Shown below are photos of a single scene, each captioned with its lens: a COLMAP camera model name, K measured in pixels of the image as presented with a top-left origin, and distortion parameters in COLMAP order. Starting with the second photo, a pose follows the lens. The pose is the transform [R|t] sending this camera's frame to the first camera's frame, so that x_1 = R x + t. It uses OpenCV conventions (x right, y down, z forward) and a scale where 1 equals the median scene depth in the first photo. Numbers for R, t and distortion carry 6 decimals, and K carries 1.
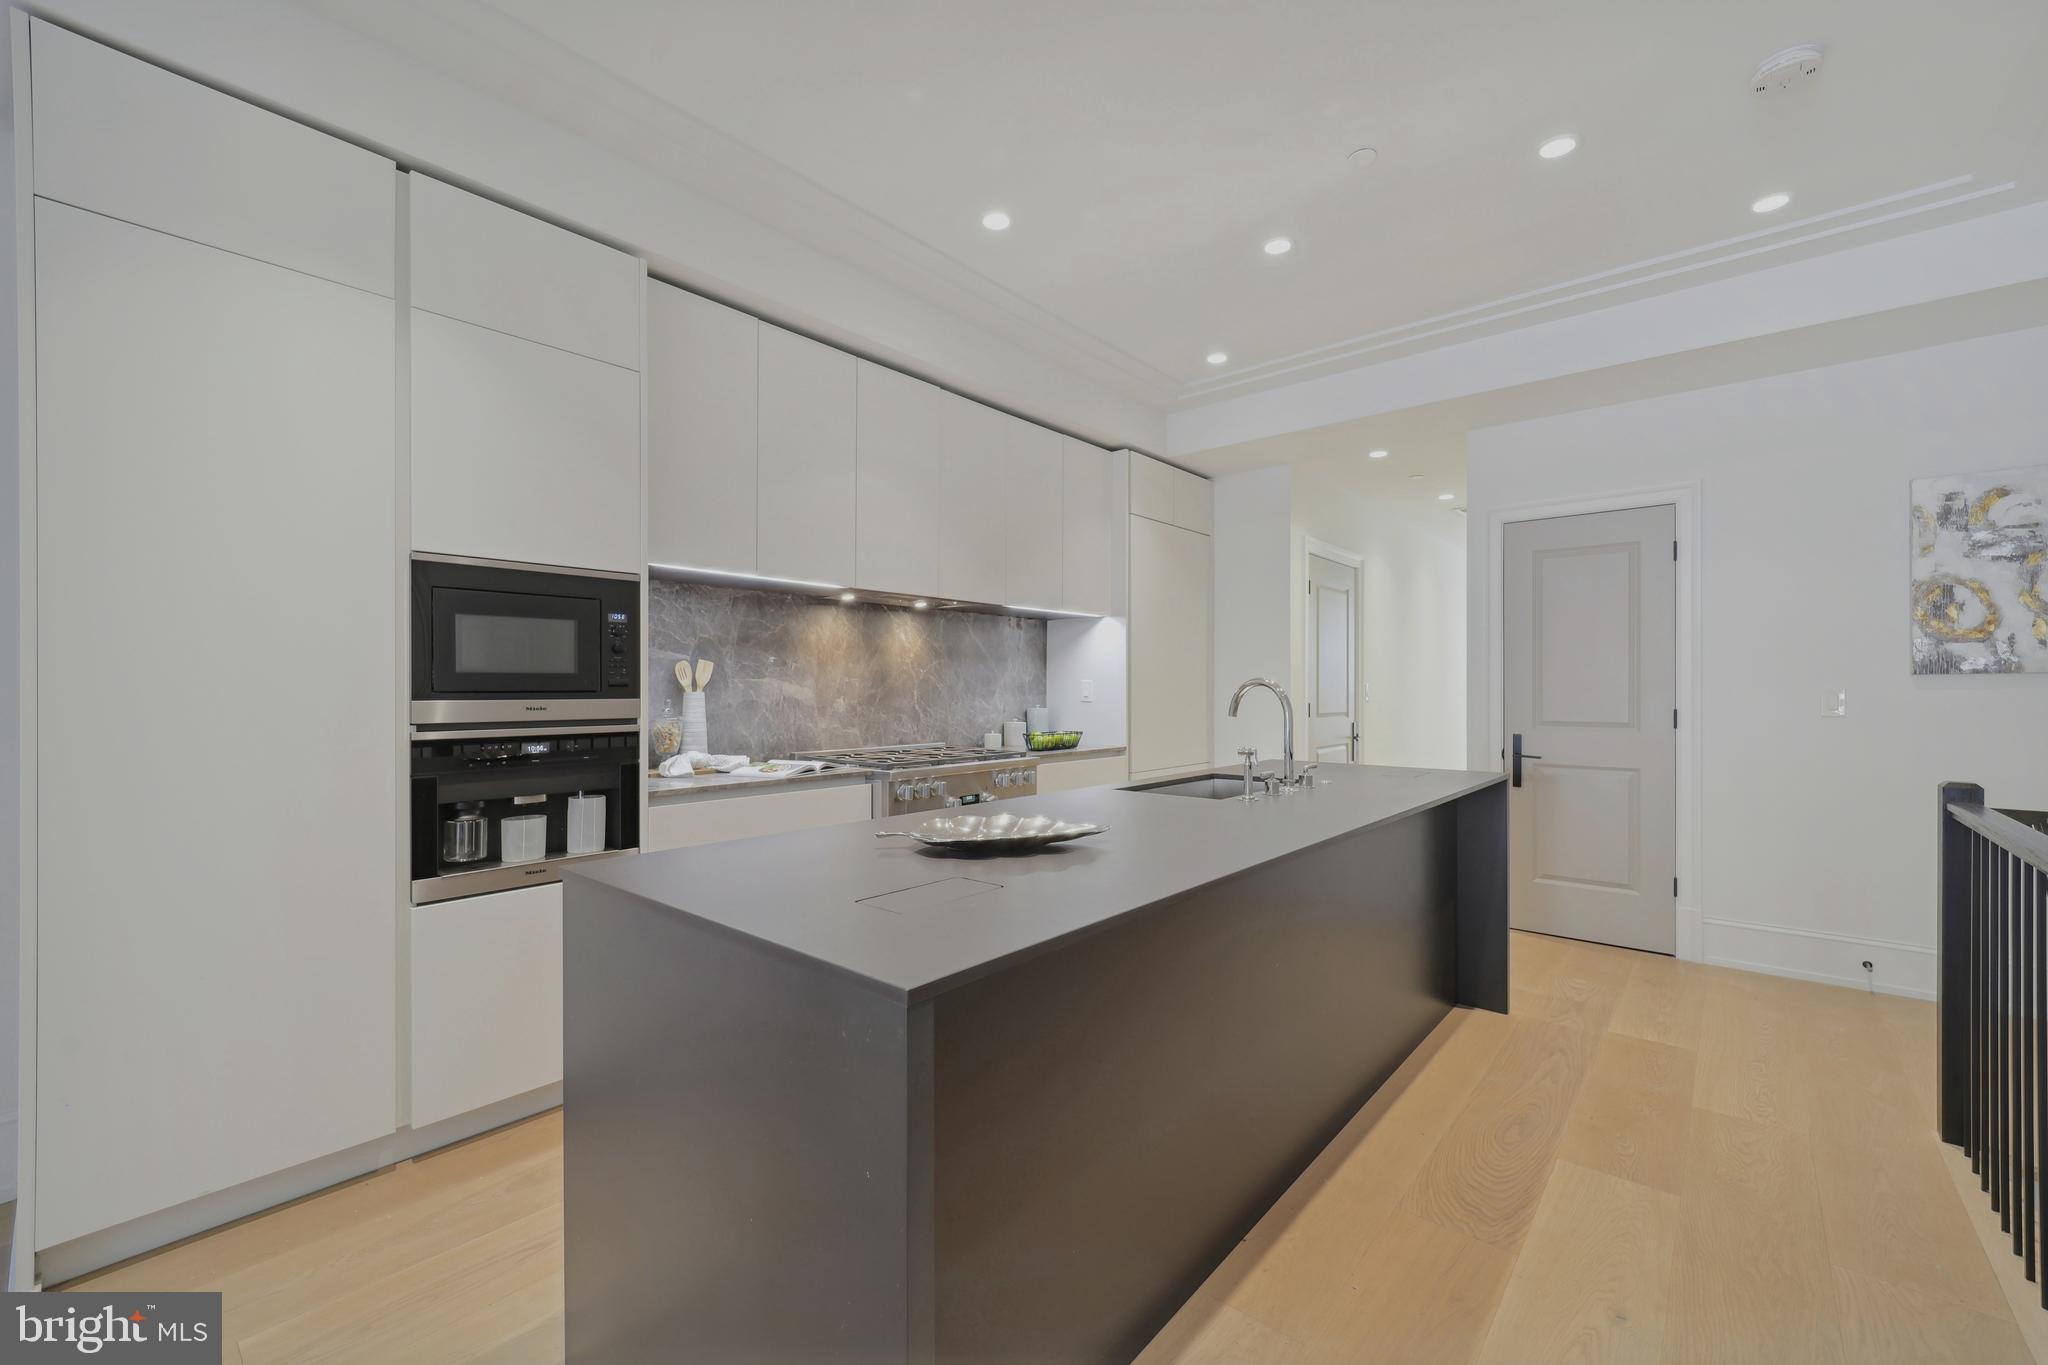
lens RADIAL K [[836.7, 0, 1015.0], [0, 836.7, 692.6], [0, 0, 1]] dist [0.002409, 0.000107]
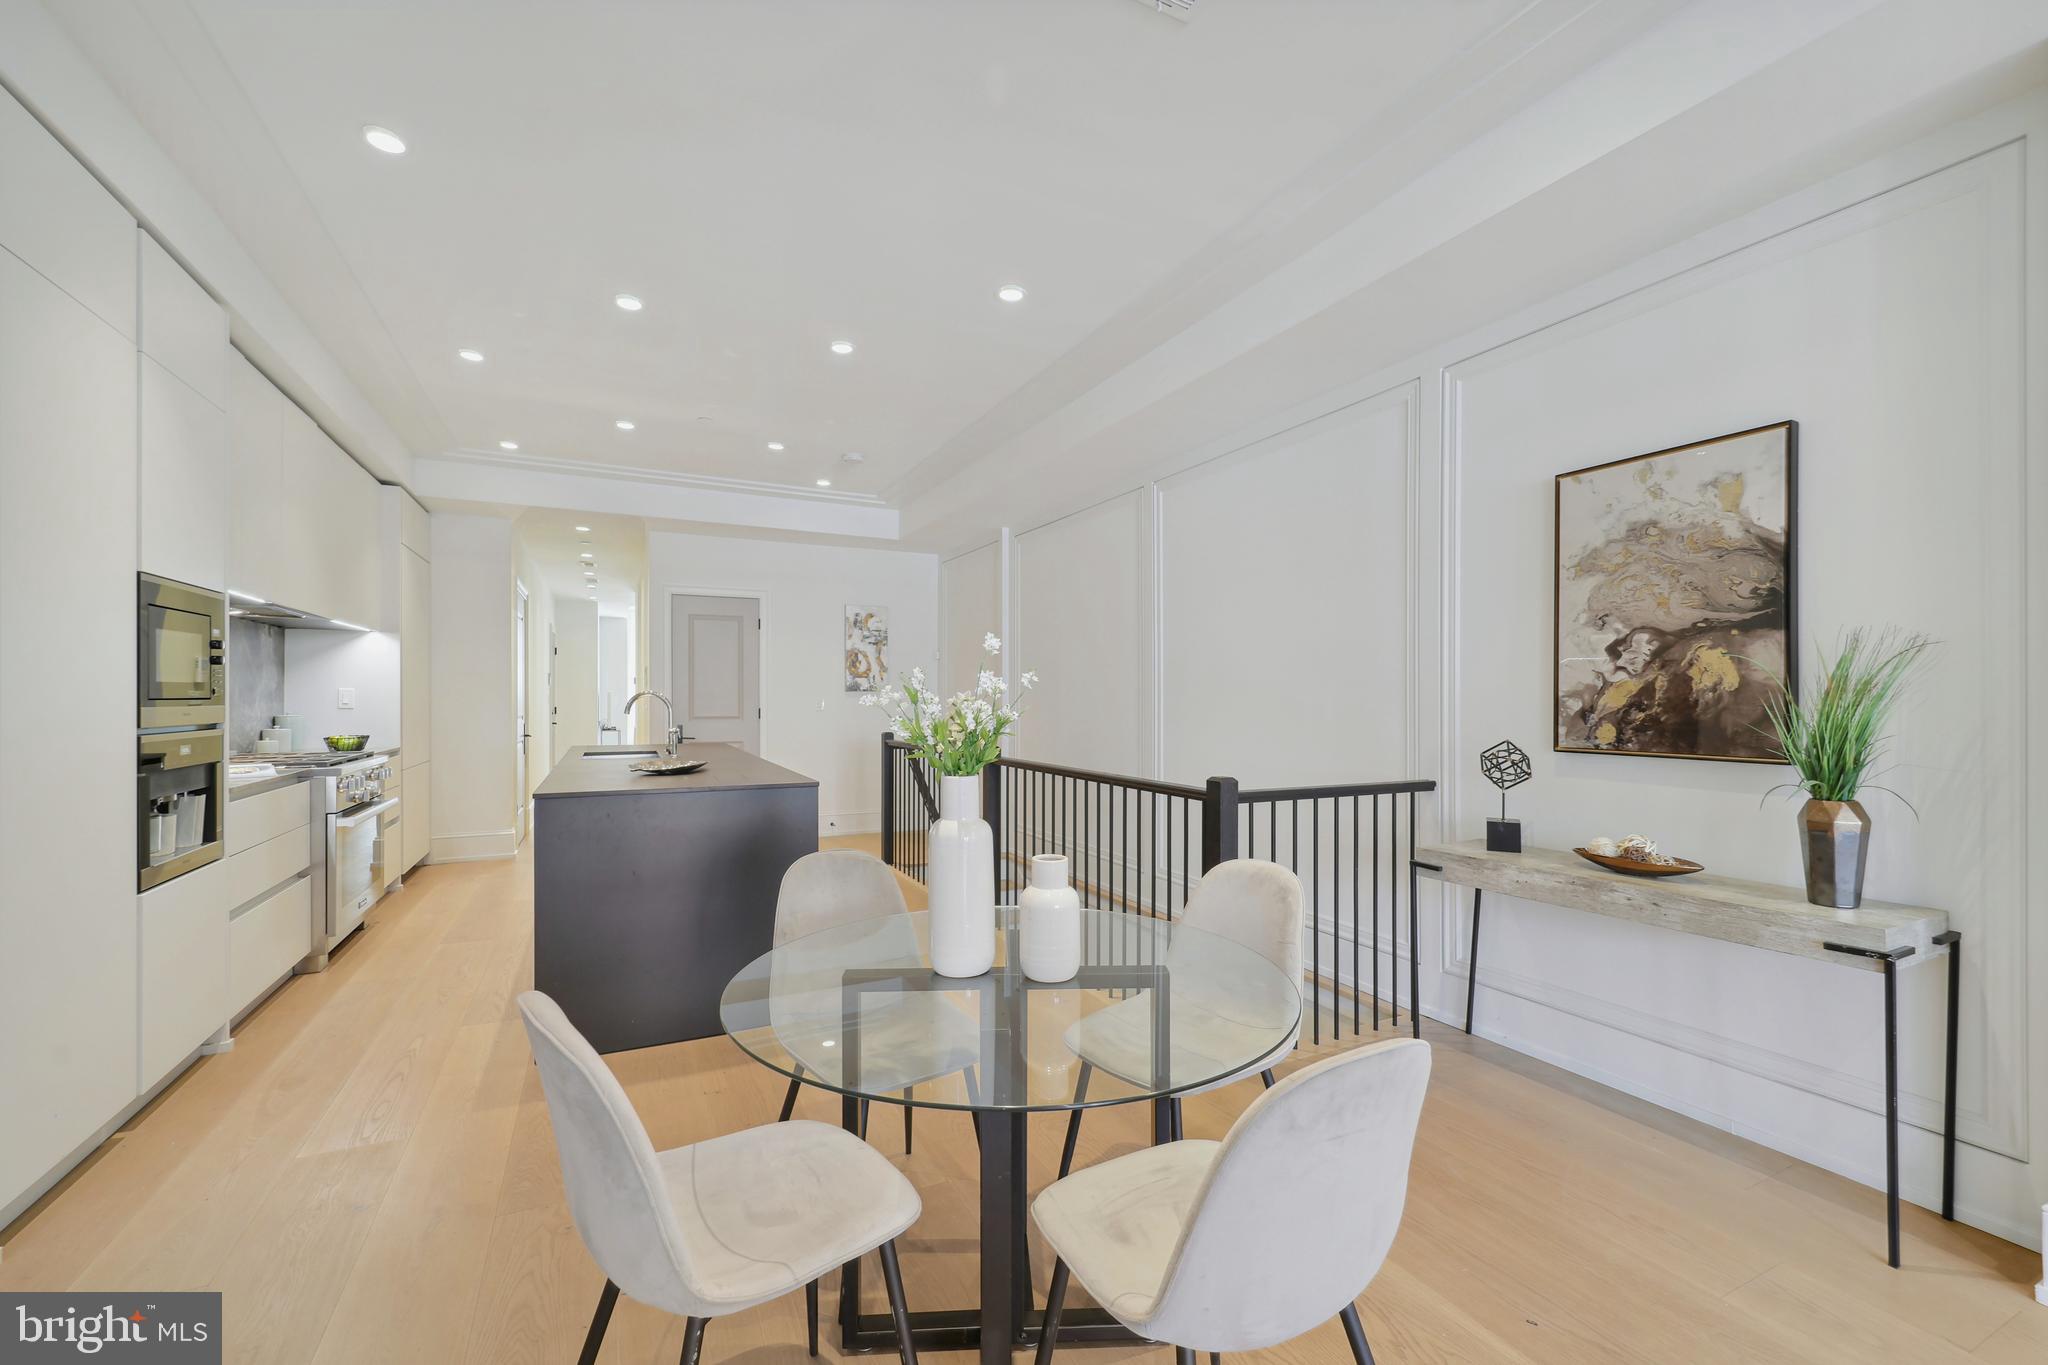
lens RADIAL K [[836.7, 0, 1015.0], [0, 836.7, 692.6], [0, 0, 1]] dist [0.002409, 0.000107]
pose [[0.400601, 0.007015, 0.916226, -0.818519], [-0.000111, 0.999971, -0.007608, -0.001693], [-0.916253, 0.002946, 0.400590, -0.319600]]
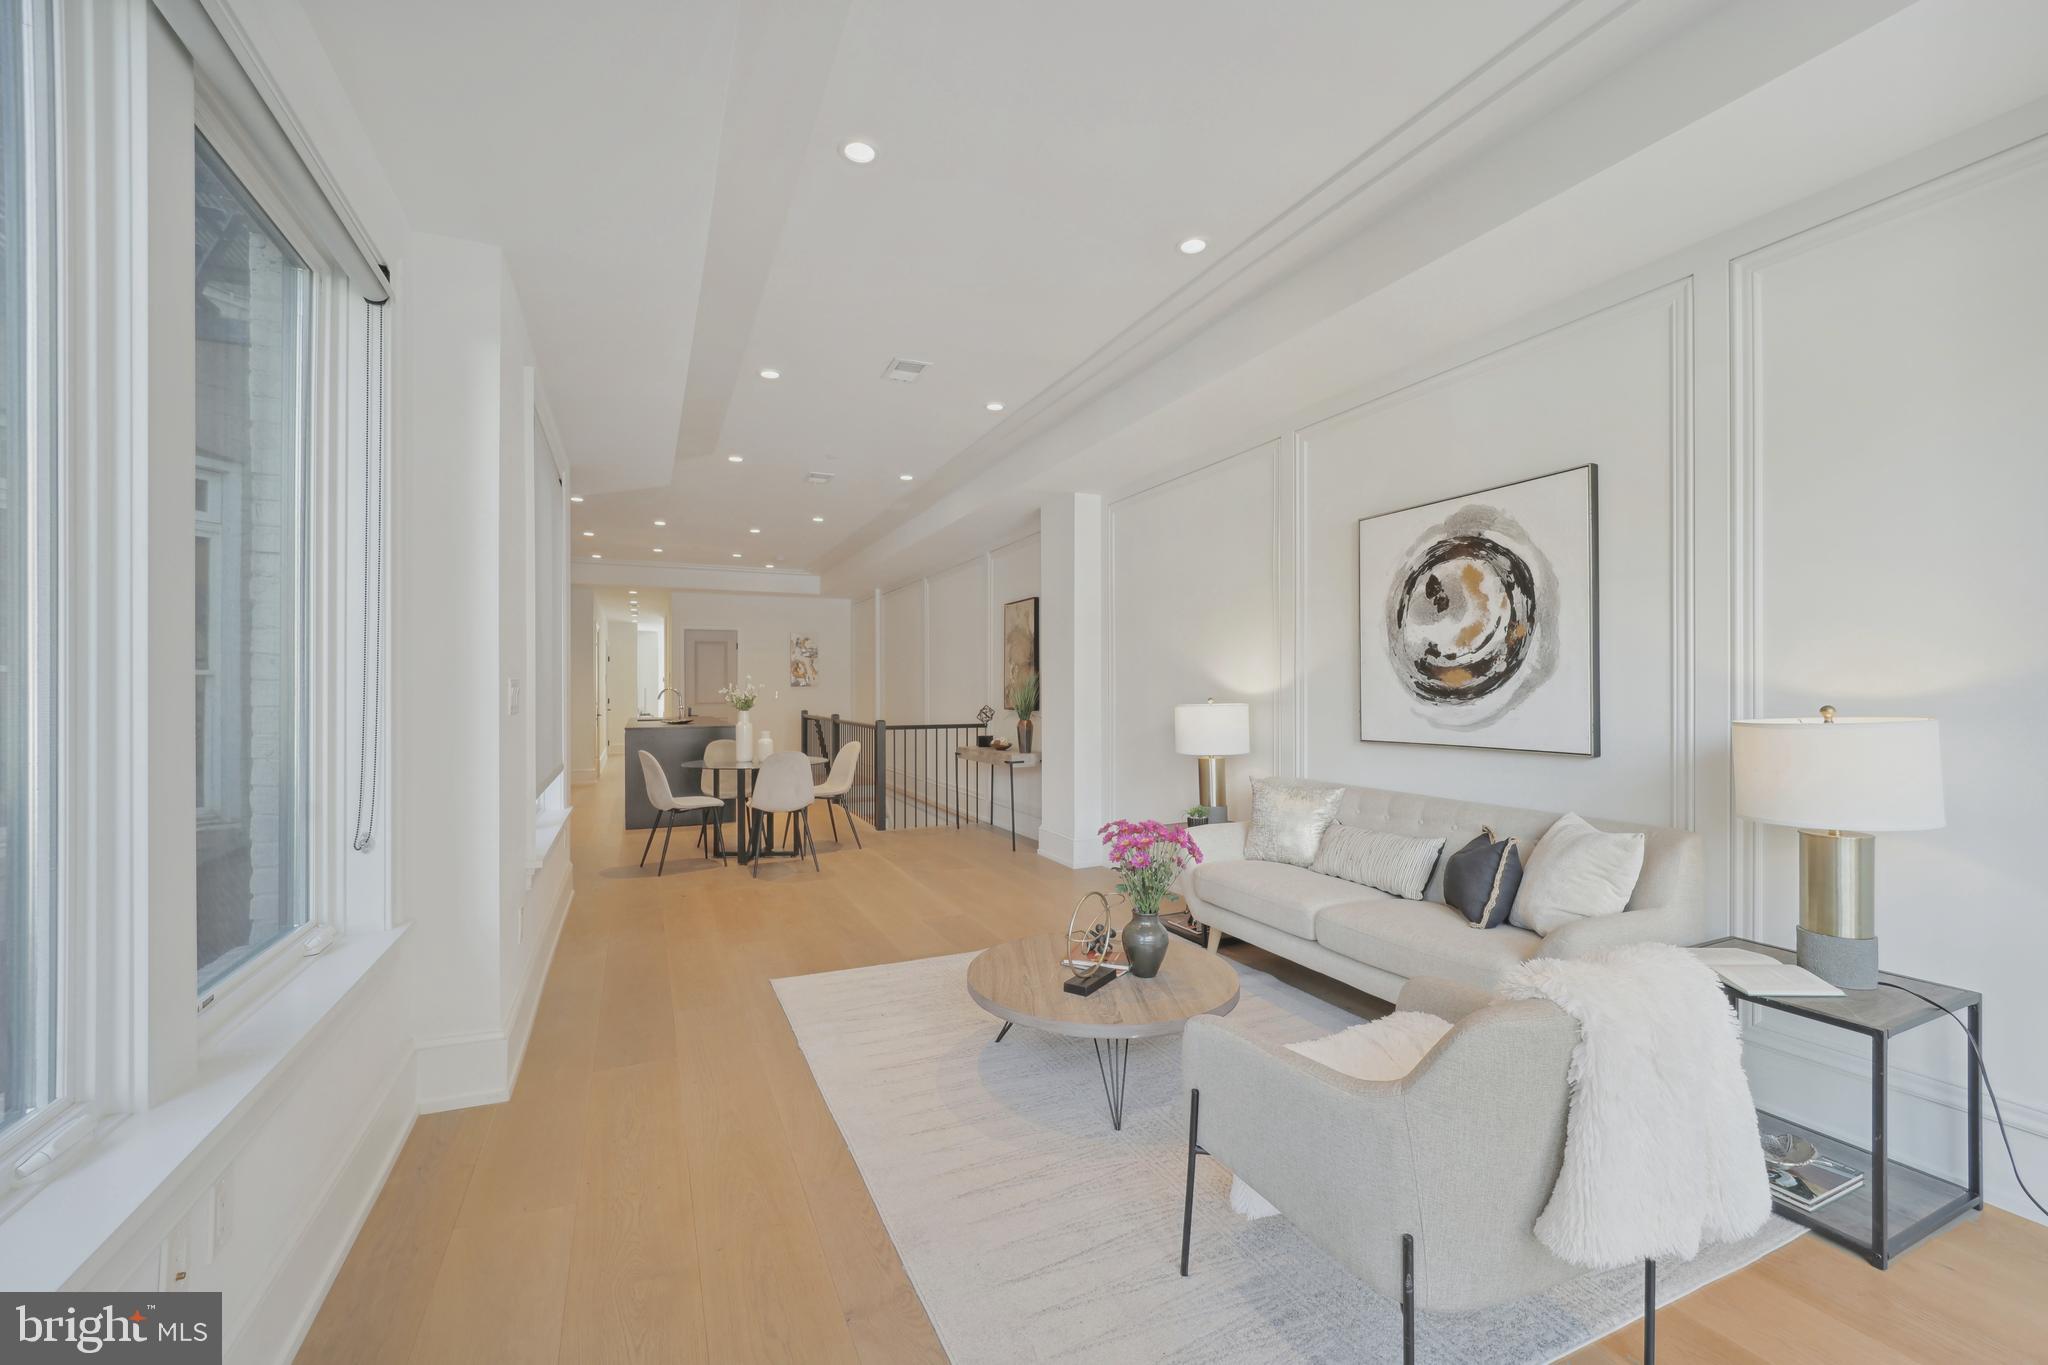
lens RADIAL K [[838.3, 0, 1024.0], [0, 838.3, 682.5], [0, 0, 1]] dist [-0.059386, 0.000018]
pose [[0.415853, 0.006794, 0.909407, -1.816172], [0.005735, 0.999933, -0.010093, 0.002242], [-0.909414, 0.009412, 0.415786, -1.434942]]
